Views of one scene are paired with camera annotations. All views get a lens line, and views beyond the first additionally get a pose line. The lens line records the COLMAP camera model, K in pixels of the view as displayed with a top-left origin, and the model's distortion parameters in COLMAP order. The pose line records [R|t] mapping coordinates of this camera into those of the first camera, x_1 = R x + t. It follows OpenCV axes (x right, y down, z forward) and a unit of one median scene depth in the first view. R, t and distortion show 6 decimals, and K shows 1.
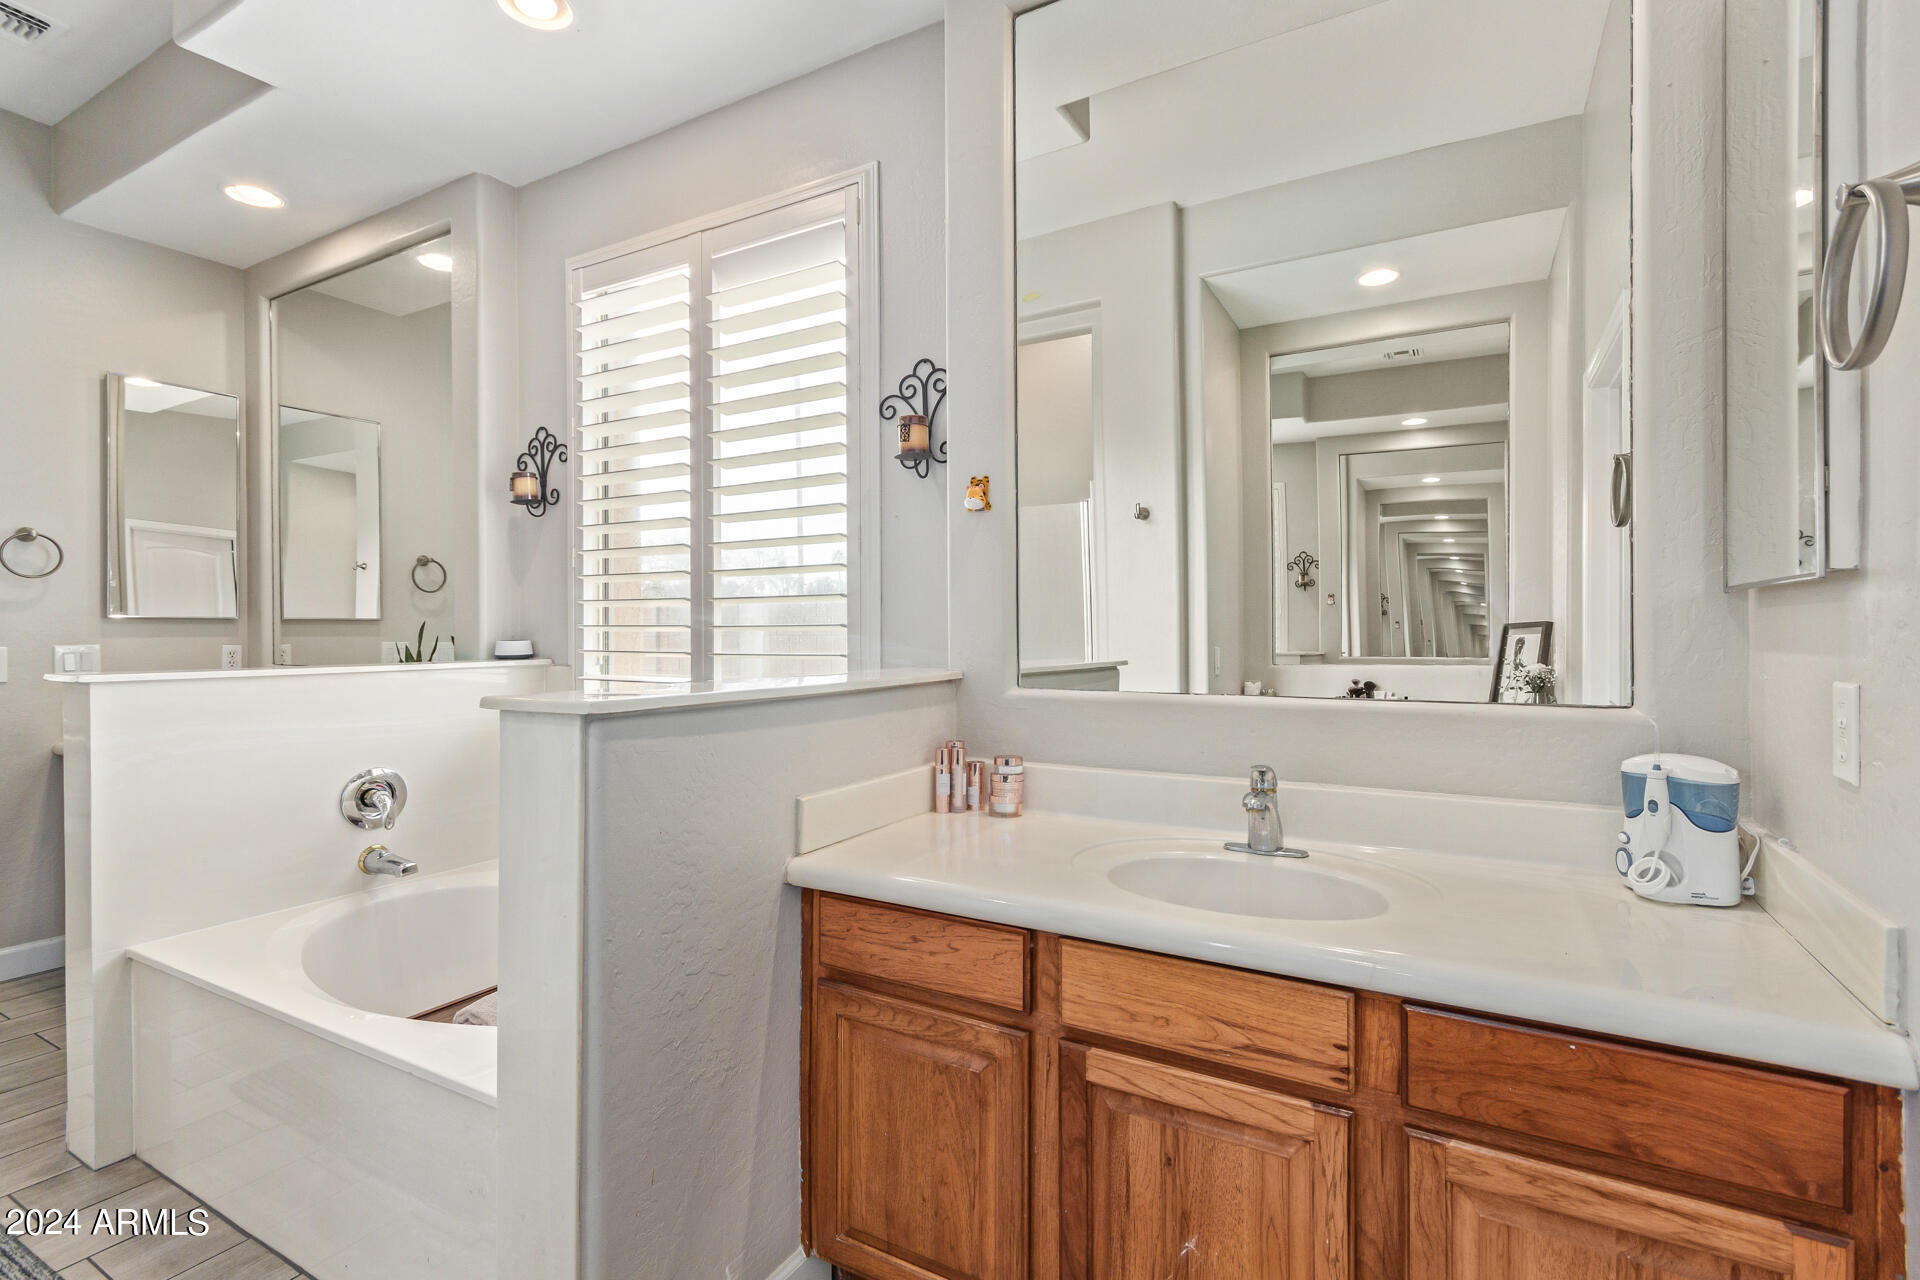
lens RADIAL K [[792.8, 0, 962.0], [0, 792.8, 685.1], [0, 0, 1]] dist [-0.001219, -0.000050]
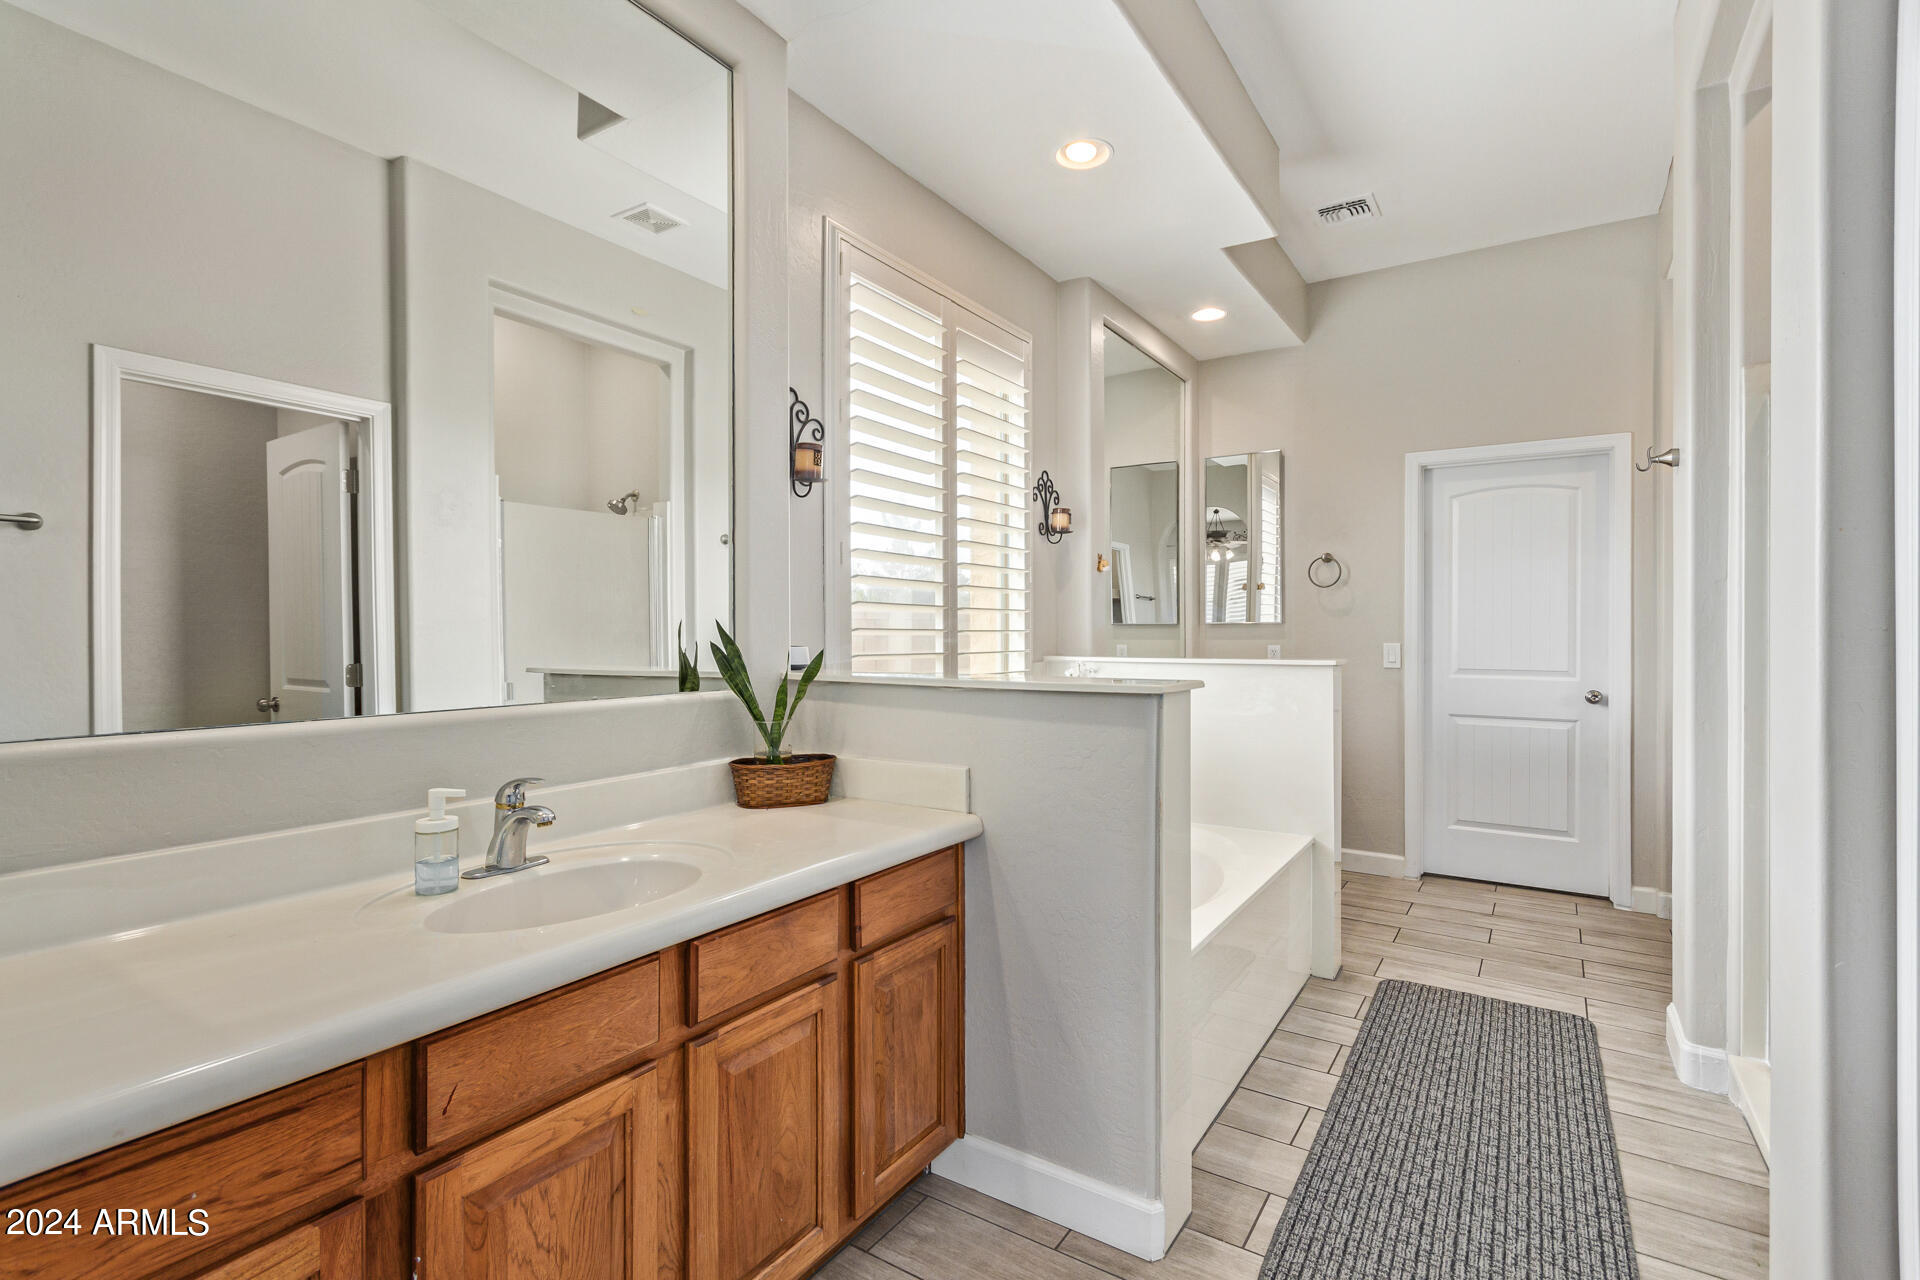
lens RADIAL K [[890.2, 0, 964.4], [0, 890.2, 632.8], [0, 0, 1]] dist [-0.000699, 0.000438]
pose [[0.145424, -0.000890, 0.989369, -1.372220], [0.069478, 0.997540, -0.009315, -0.050859], [-0.986927, 0.070094, 0.145128, 0.684823]]
